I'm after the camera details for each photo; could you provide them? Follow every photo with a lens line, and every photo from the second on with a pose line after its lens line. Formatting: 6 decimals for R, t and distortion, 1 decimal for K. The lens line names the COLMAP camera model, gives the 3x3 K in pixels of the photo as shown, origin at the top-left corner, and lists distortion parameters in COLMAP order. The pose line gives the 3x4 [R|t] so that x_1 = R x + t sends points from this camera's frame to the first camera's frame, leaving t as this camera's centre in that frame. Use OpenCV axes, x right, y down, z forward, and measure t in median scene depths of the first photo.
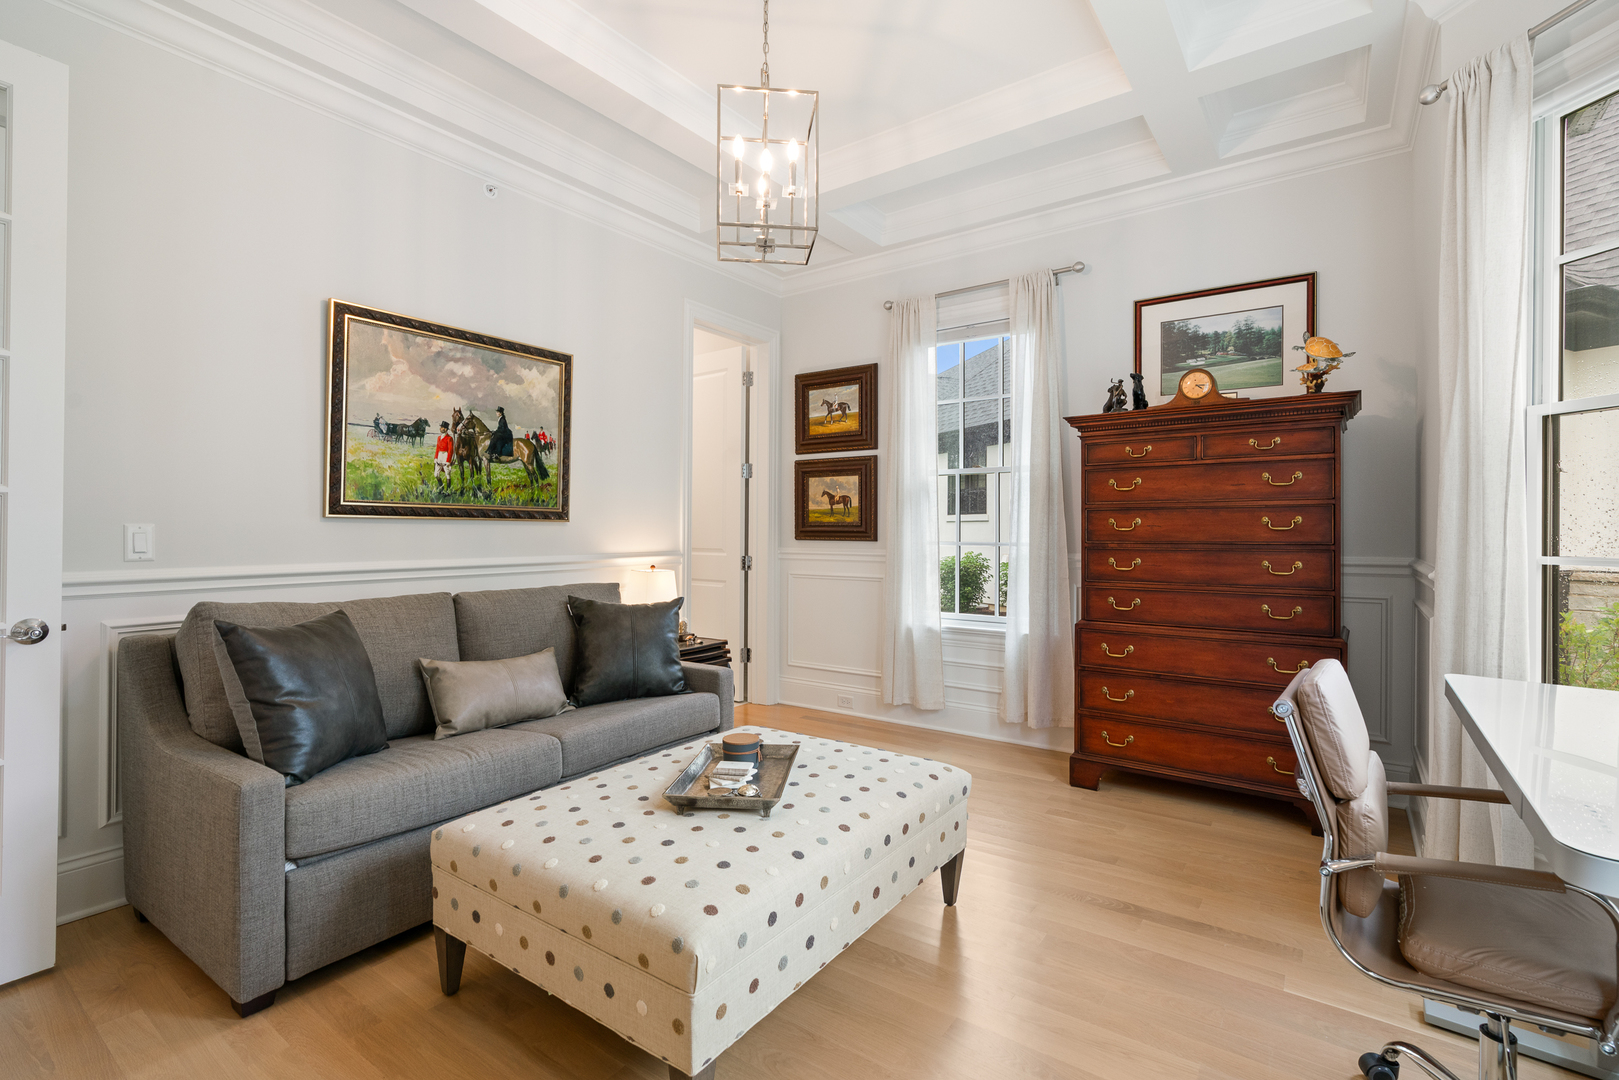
lens RADIAL K [[730.8, 0, 814.8], [0, 730.8, 538.0], [0, 0, 1]] dist [-0.014408, 0.007786]
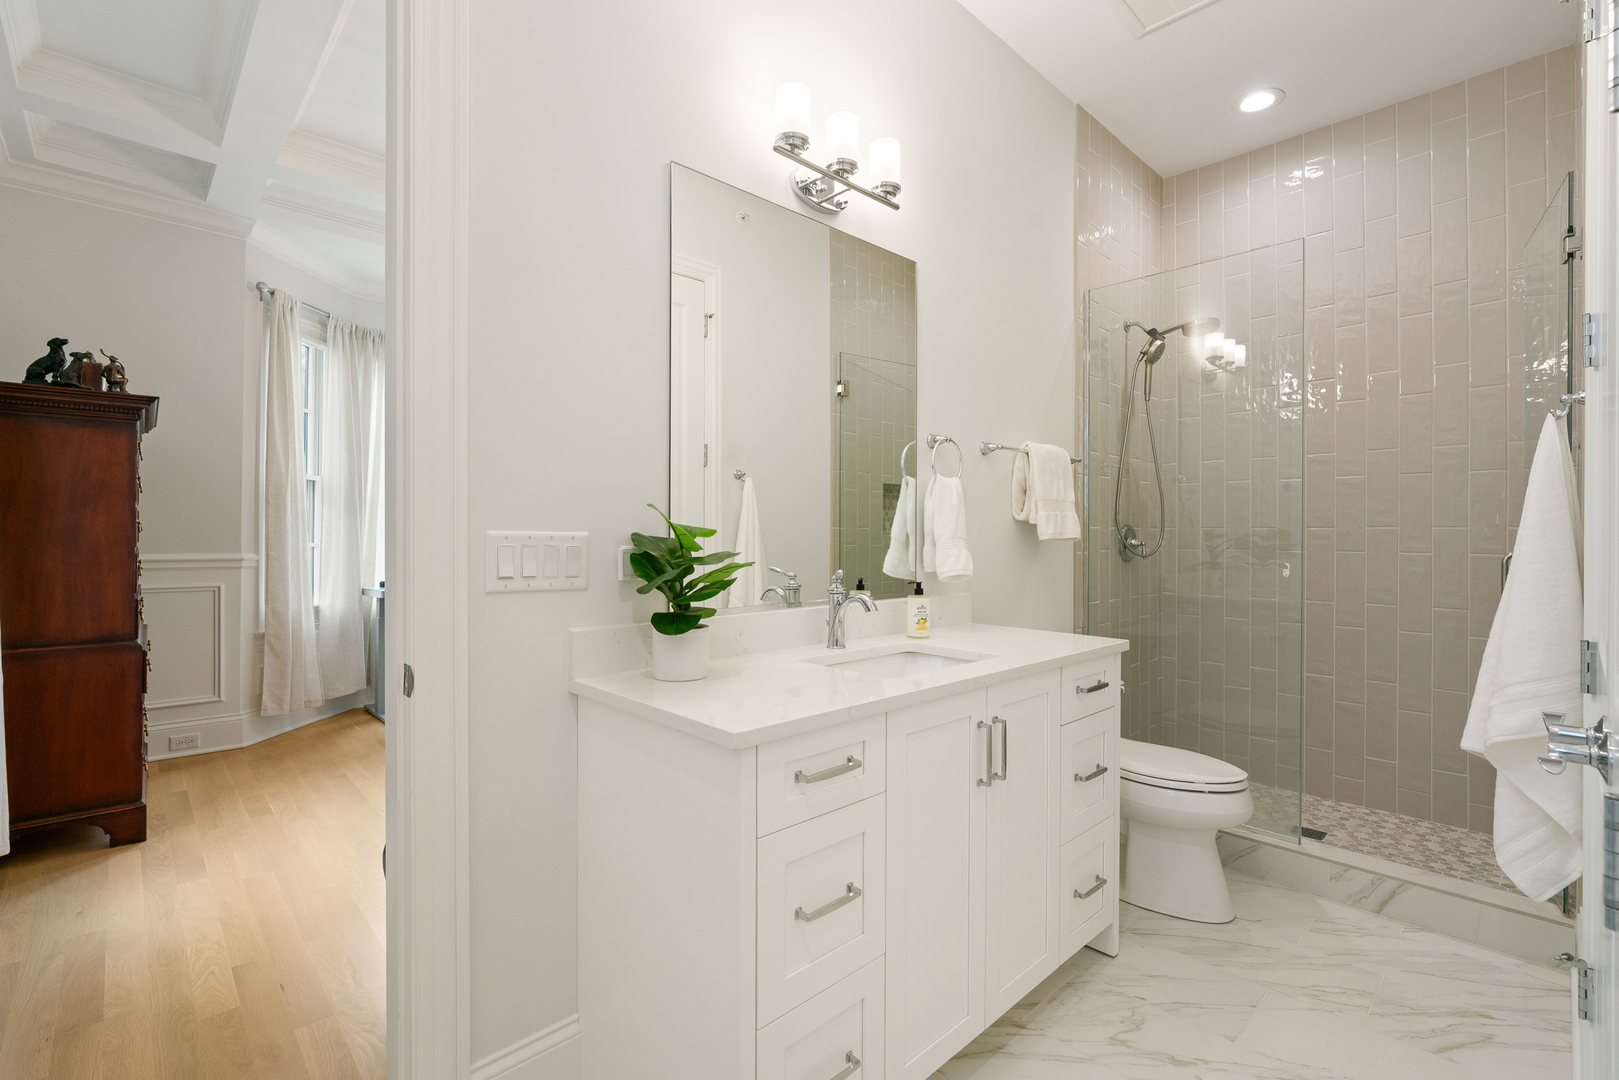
lens RADIAL K [[730.8, 0, 813.1], [0, 730.8, 530.9], [0, 0, 1]] dist [-0.014408, 0.007786]
pose [[-0.981254, -0.002539, 0.192701, -0.570498], [-0.000652, 0.999951, 0.009853, 0.004092], [-0.192717, 0.009542, -0.981208, 1.854539]]
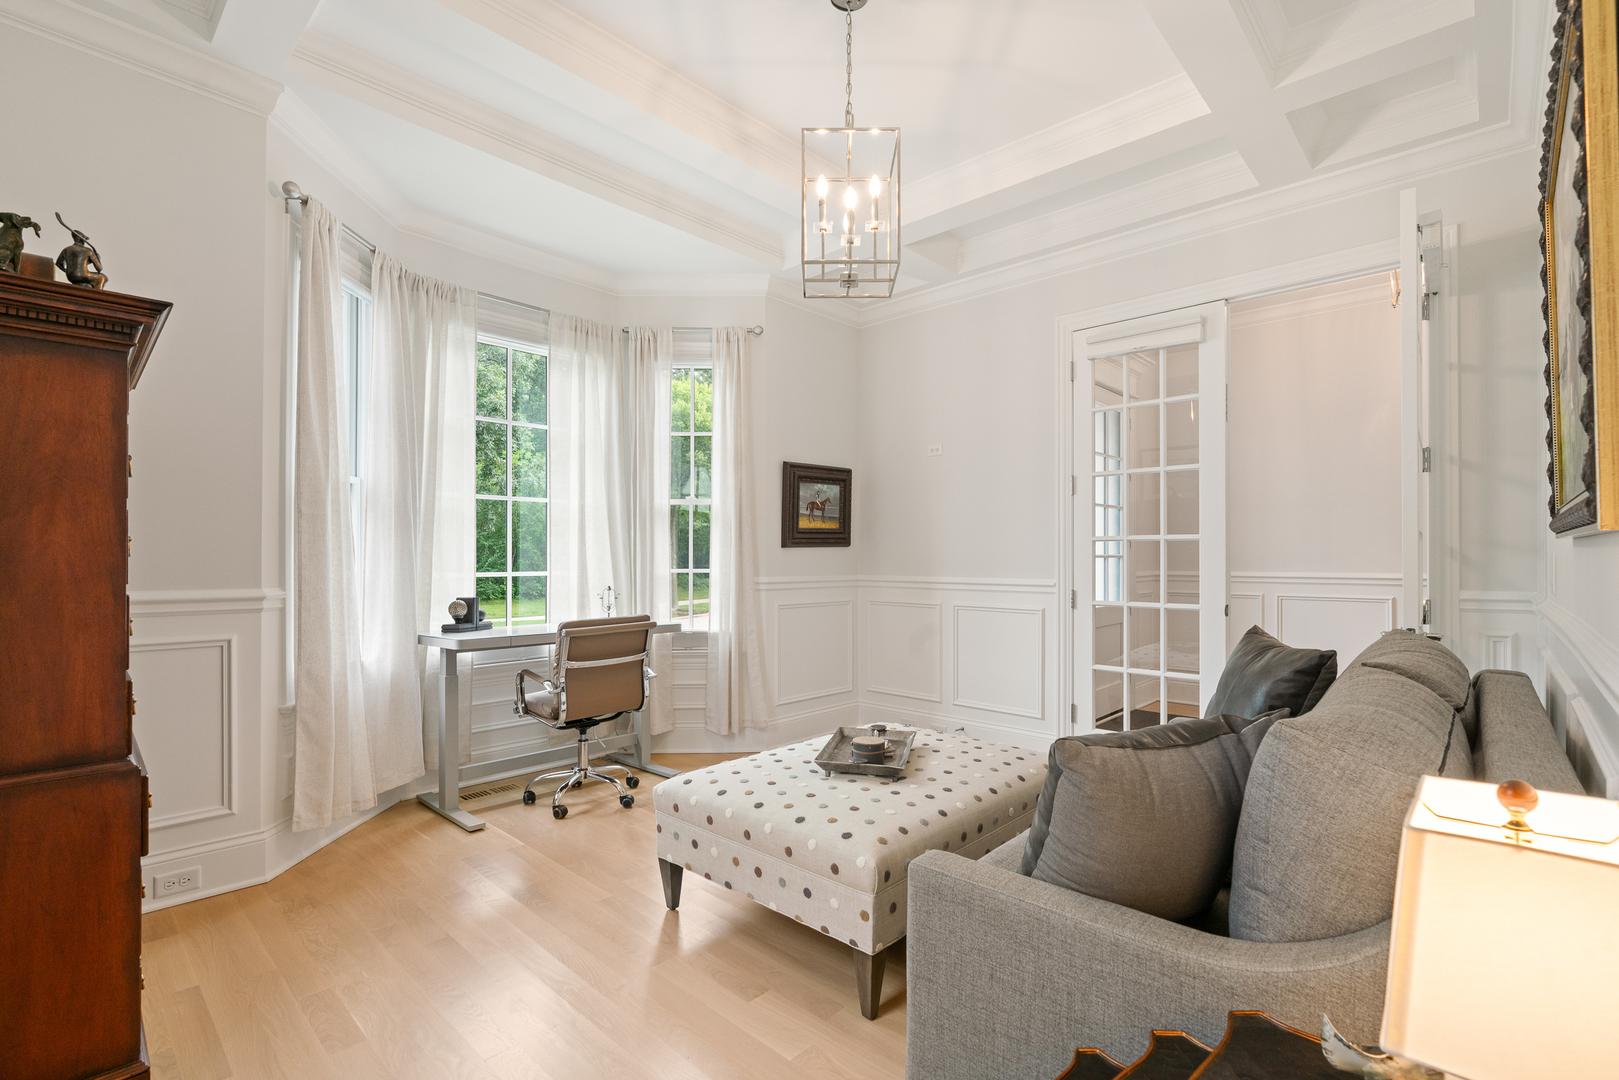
lens RADIAL K [[730.8, 0, 807.2], [0, 730.8, 552.1], [0, 0, 1]] dist [-0.014408, 0.007786]
pose [[-0.990611, 0.004529, 0.136637, -0.089444], [0.005446, 0.999965, 0.006343, 0.011999], [-0.136604, 0.007027, -0.990601, 1.550988]]
